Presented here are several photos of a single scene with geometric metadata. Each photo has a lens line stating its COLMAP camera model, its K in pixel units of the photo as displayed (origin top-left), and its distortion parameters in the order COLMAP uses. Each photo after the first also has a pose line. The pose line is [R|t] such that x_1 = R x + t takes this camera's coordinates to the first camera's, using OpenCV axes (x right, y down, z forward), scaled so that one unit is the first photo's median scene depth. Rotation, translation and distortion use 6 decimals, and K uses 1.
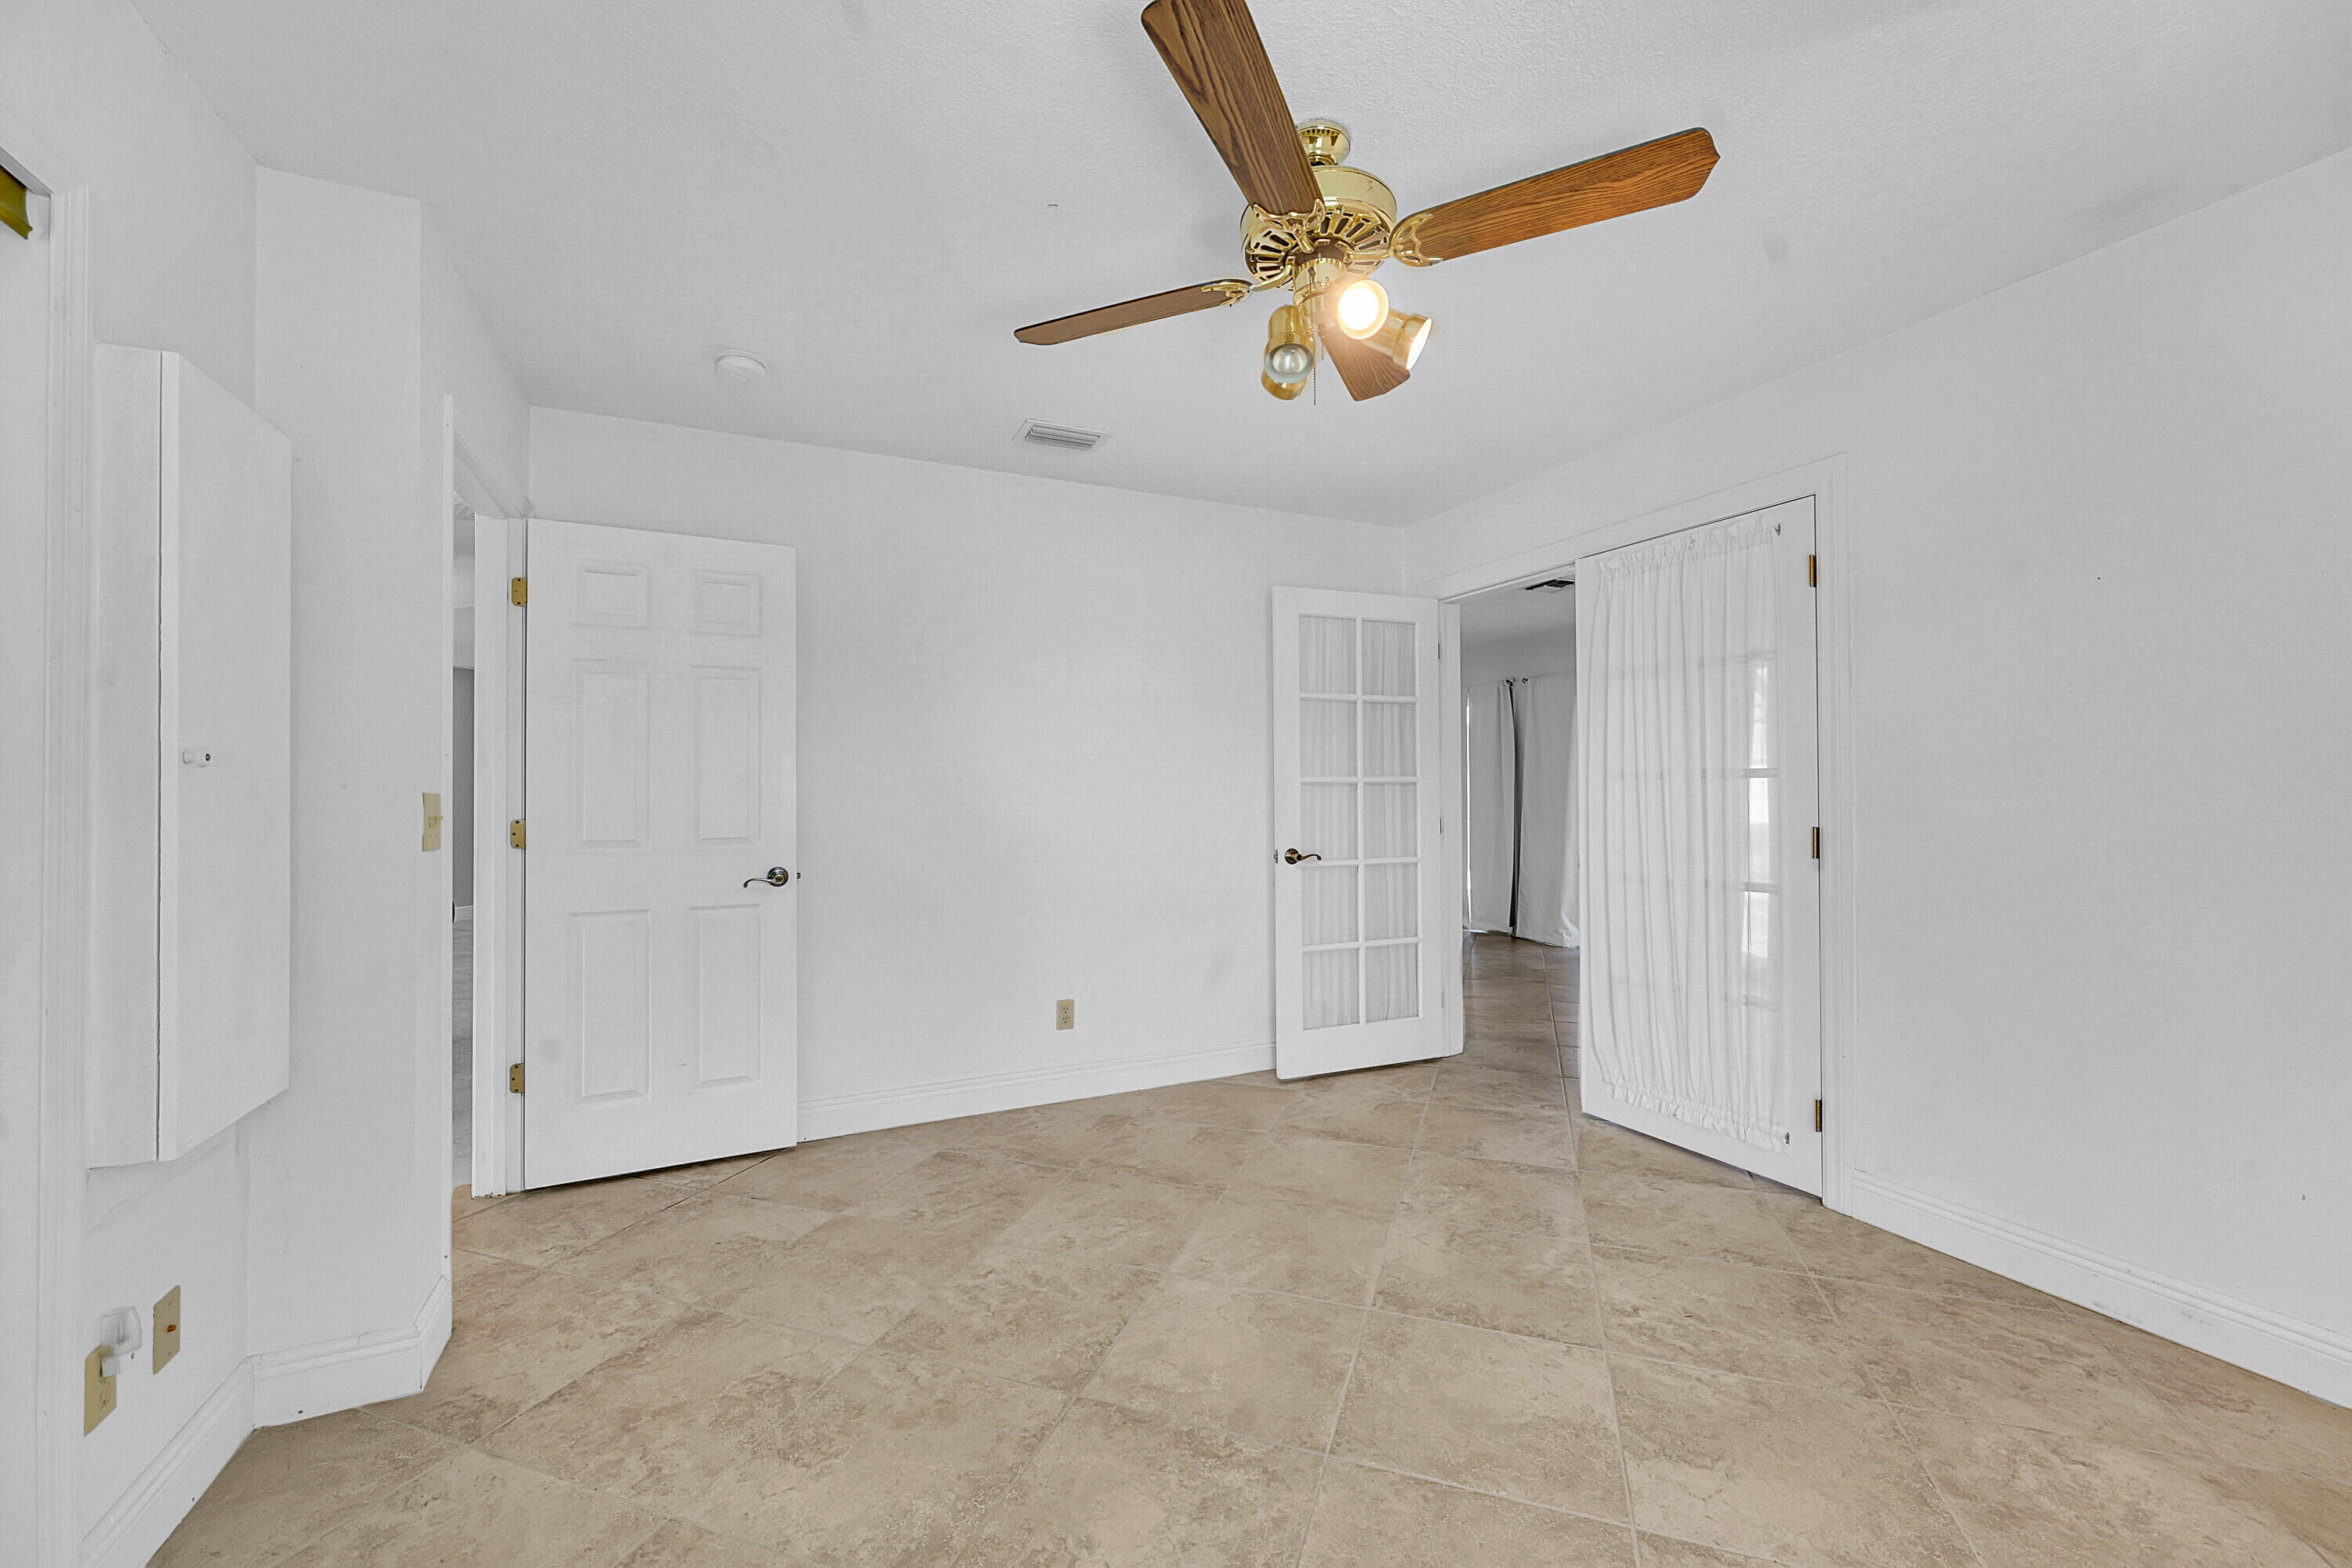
lens RADIAL K [[957.5, 0, 1176.0], [0, 957.5, 784.0], [0, 0, 1]] dist [0.000508, 0.000366]
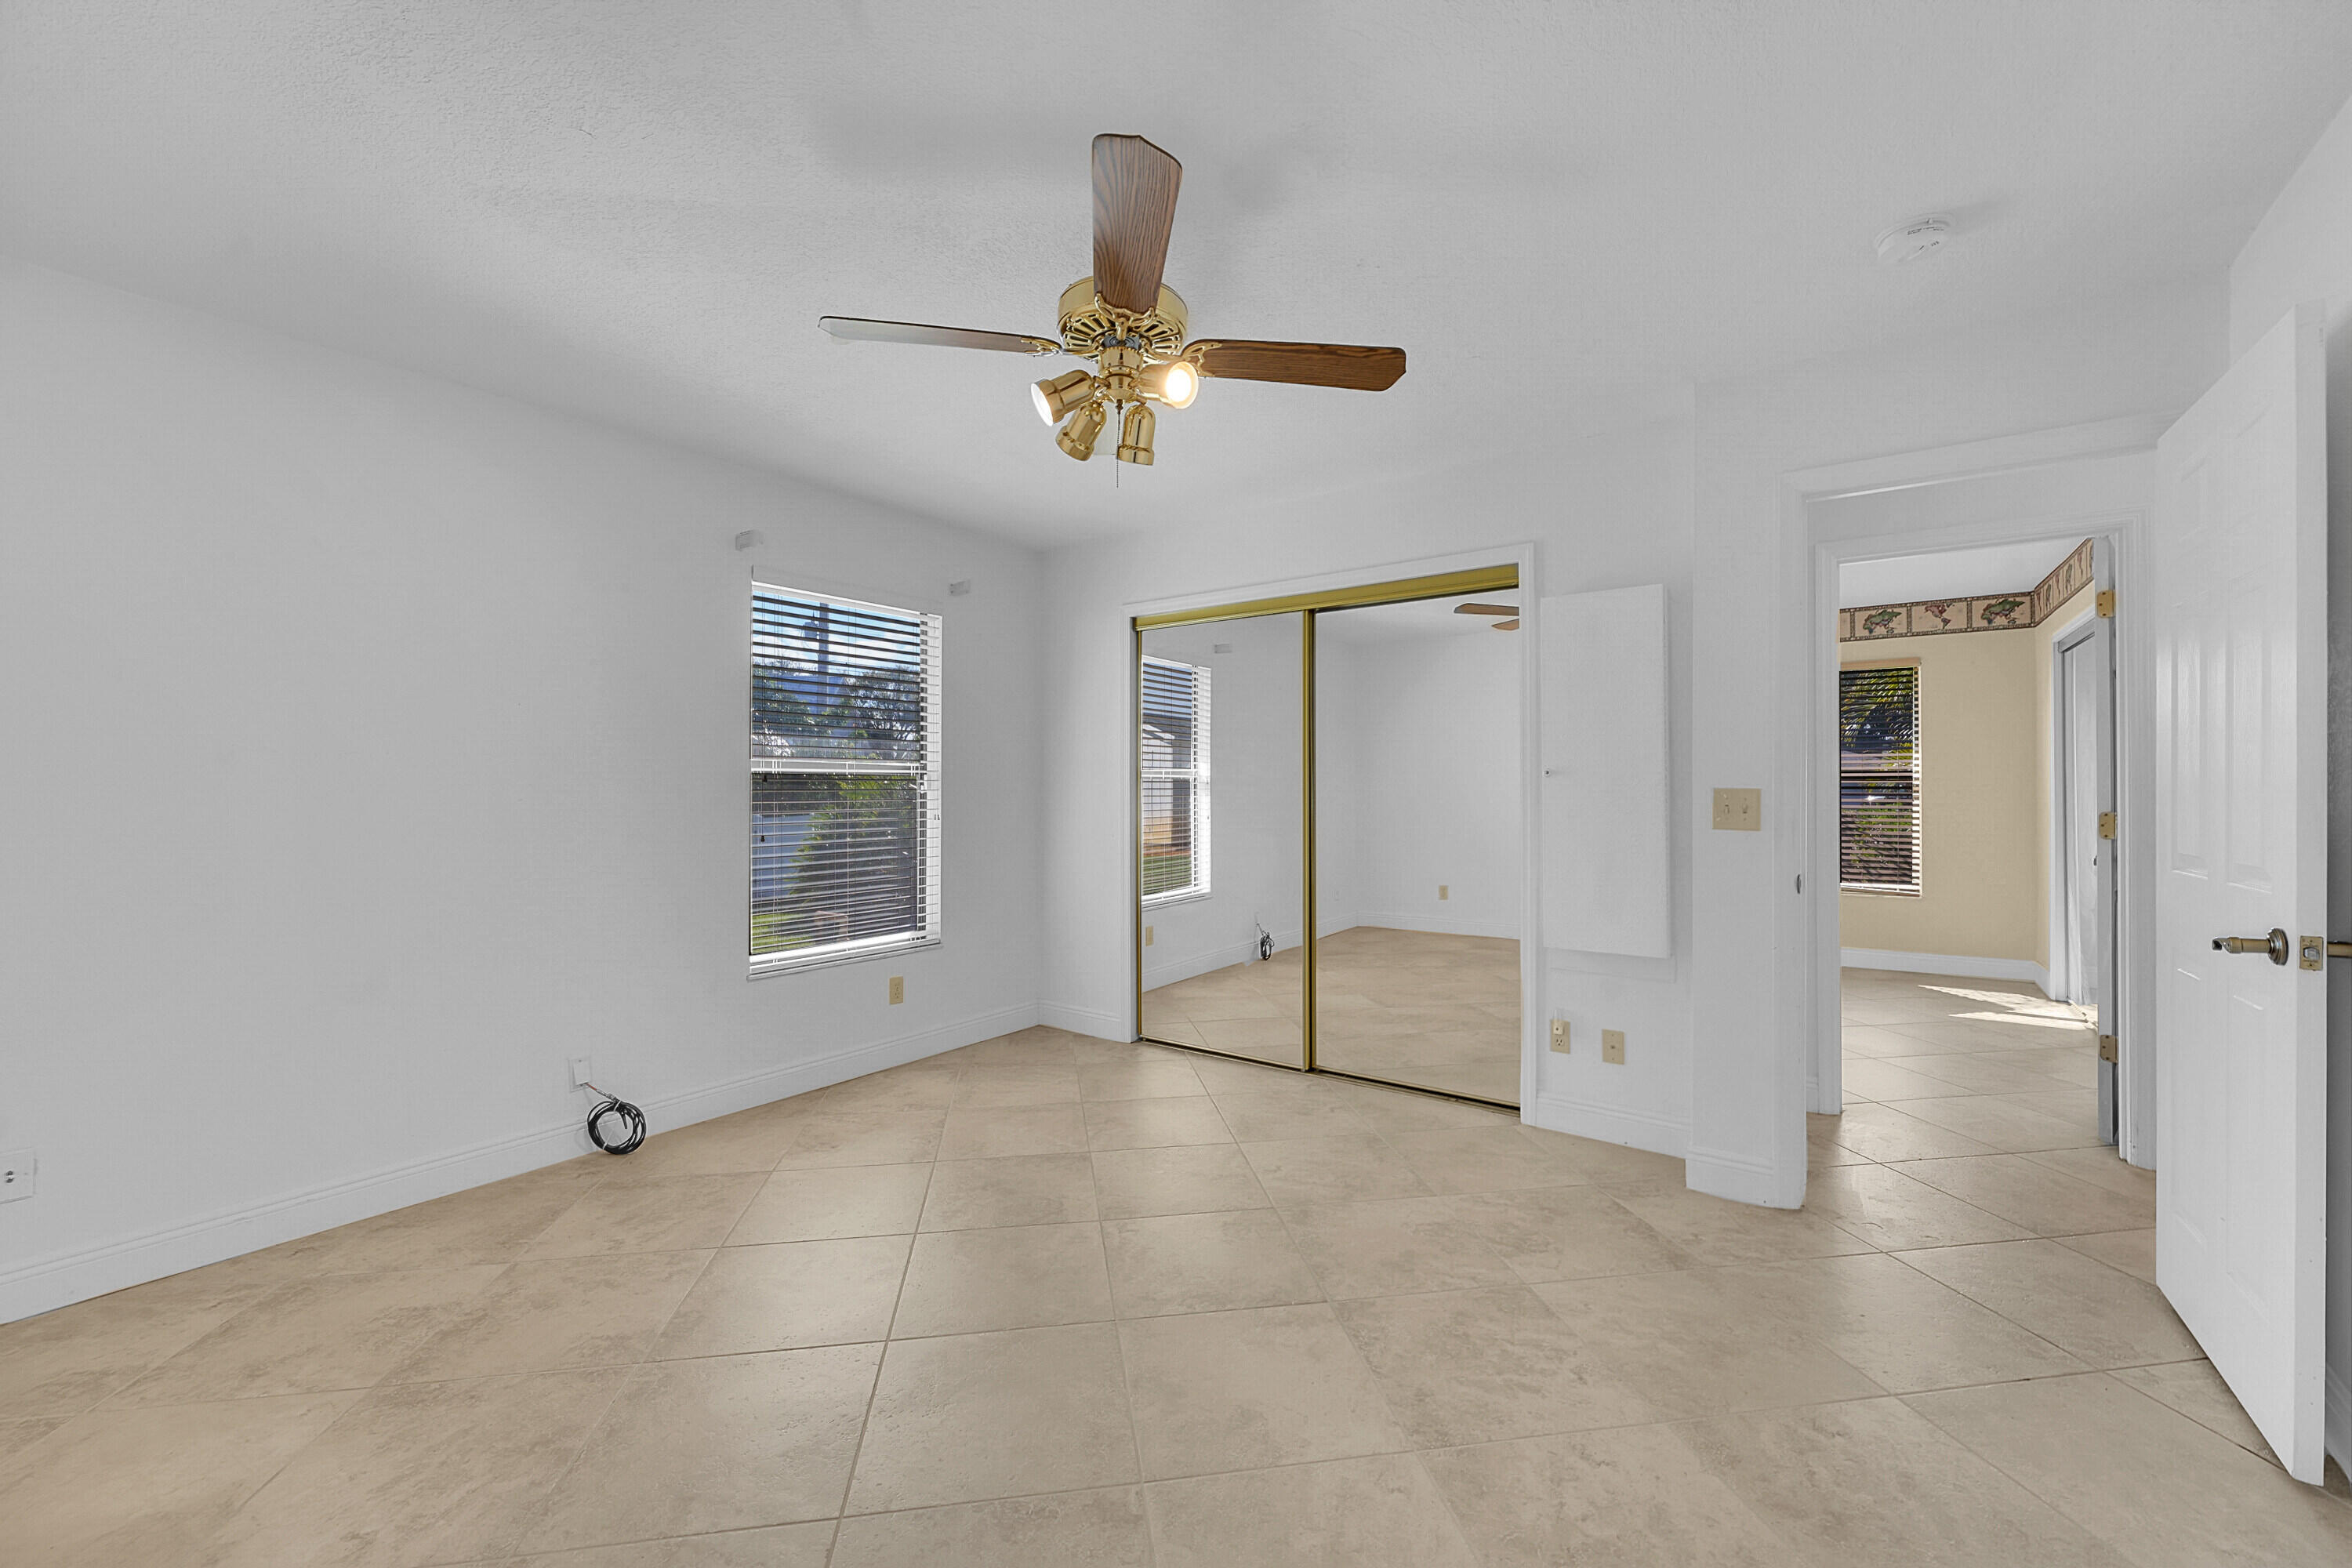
lens RADIAL K [[957.5, 0, 1176.0], [0, 957.5, 784.0], [0, 0, 1]] dist [0.000508, 0.000366]
pose [[-0.879886, 0.004521, -0.475162, 0.574411], [0.007969, 0.999955, -0.005243, 0.005284], [0.475117, -0.008399, -0.879882, 1.809469]]
